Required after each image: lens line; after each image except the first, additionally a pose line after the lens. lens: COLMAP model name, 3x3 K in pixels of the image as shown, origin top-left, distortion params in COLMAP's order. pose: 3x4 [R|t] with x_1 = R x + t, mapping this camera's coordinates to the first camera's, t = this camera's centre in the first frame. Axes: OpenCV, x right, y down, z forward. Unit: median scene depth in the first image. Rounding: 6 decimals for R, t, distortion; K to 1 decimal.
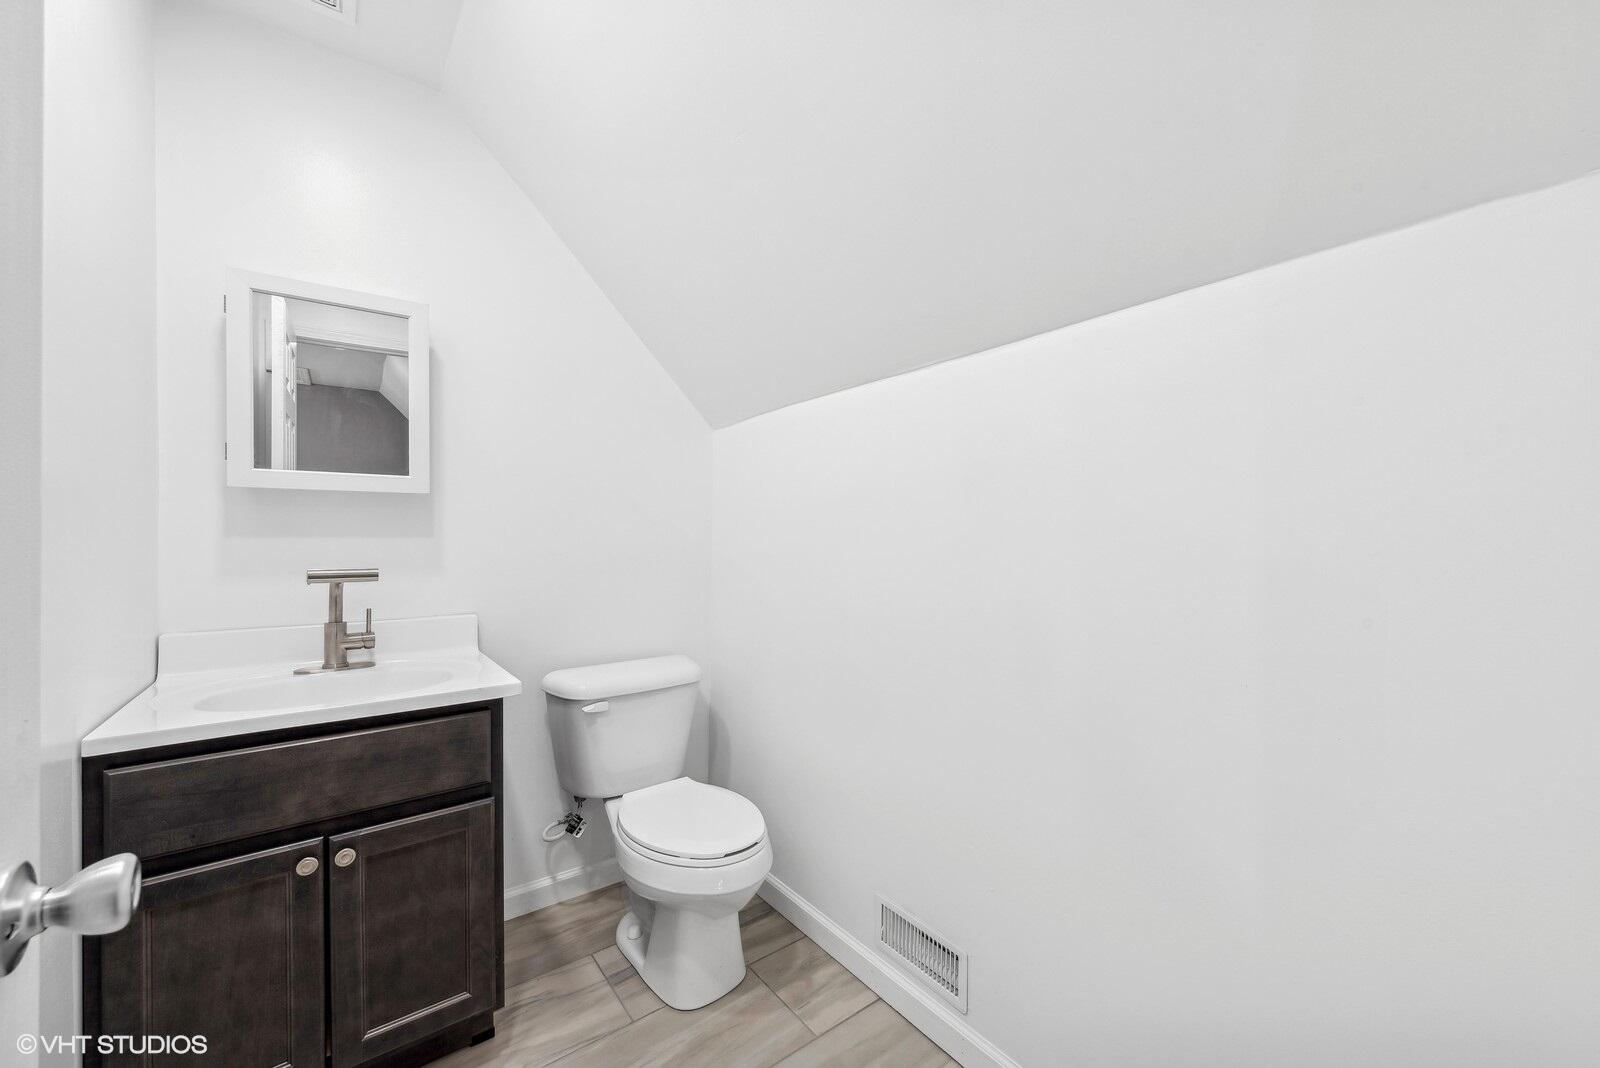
lens RADIAL K [[634.2, 0, 820.9], [0, 634.2, 514.9], [0, 0, 1]] dist [0.000804, -0.000101]
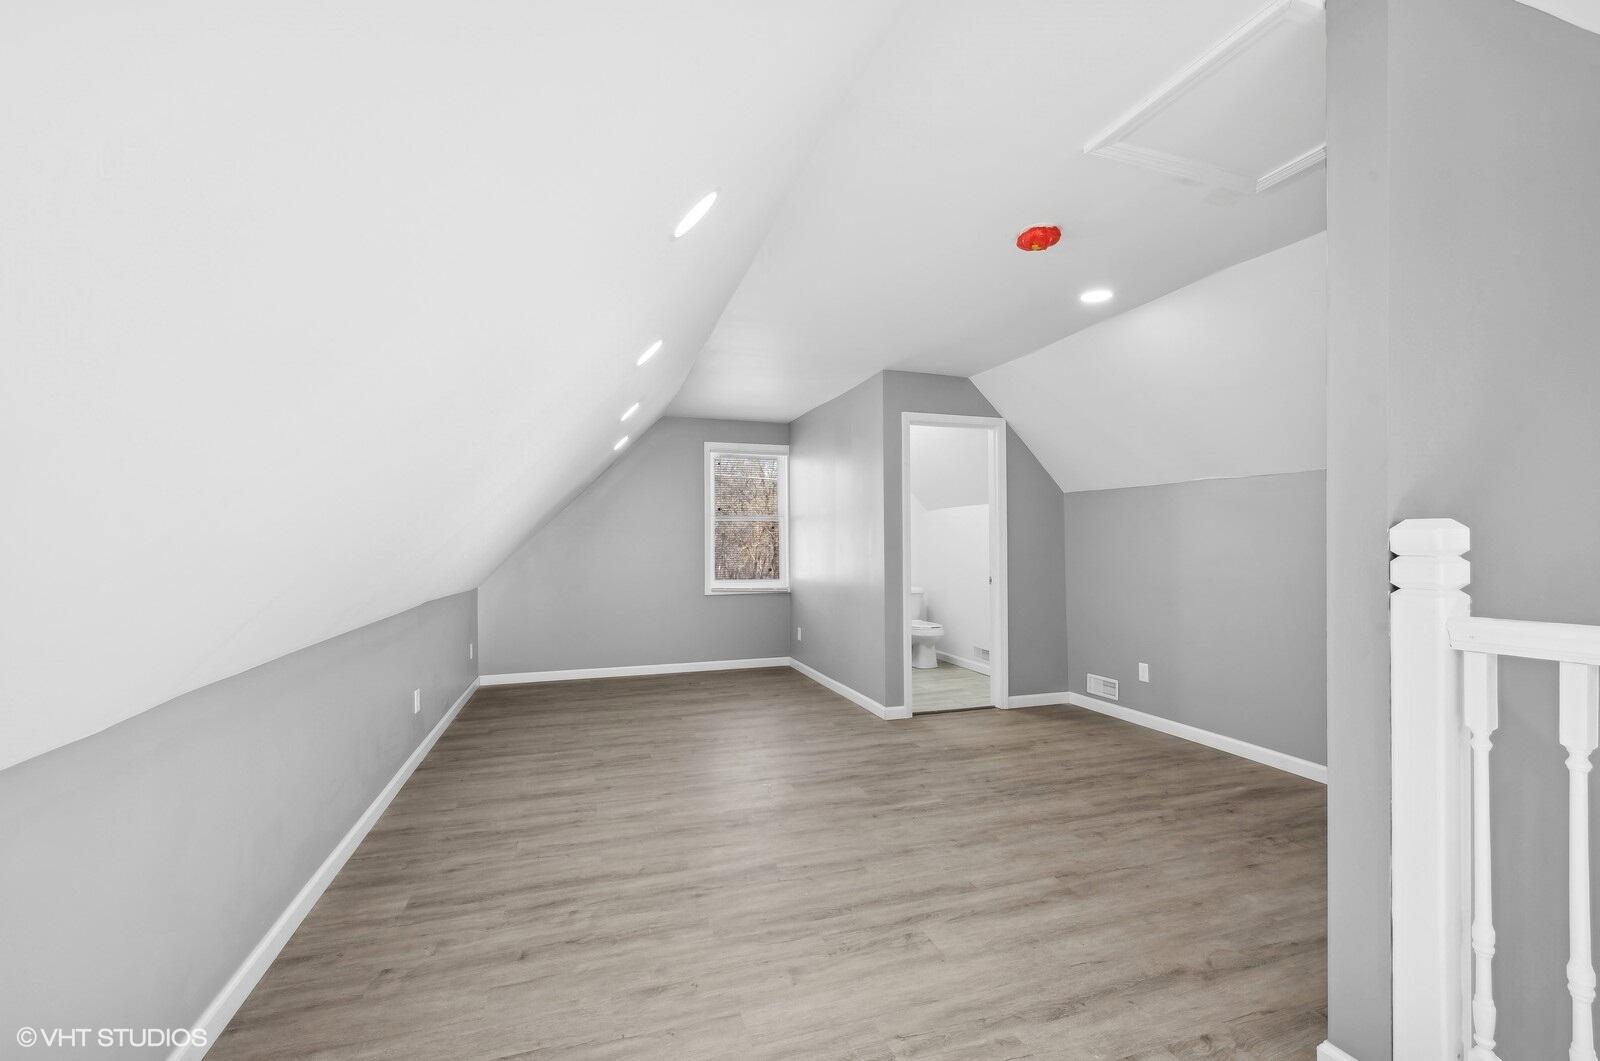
lens RADIAL K [[692.7, 0, 800.0], [0, 692.7, 530.5], [0, 0, 1]] dist [0.000650, -0.000125]
pose [[0.946089, -0.003034, -0.323894, 0.550407], [0.001281, 0.999983, -0.005626, -0.059688], [0.323906, 0.004908, 0.946077, -3.886091]]
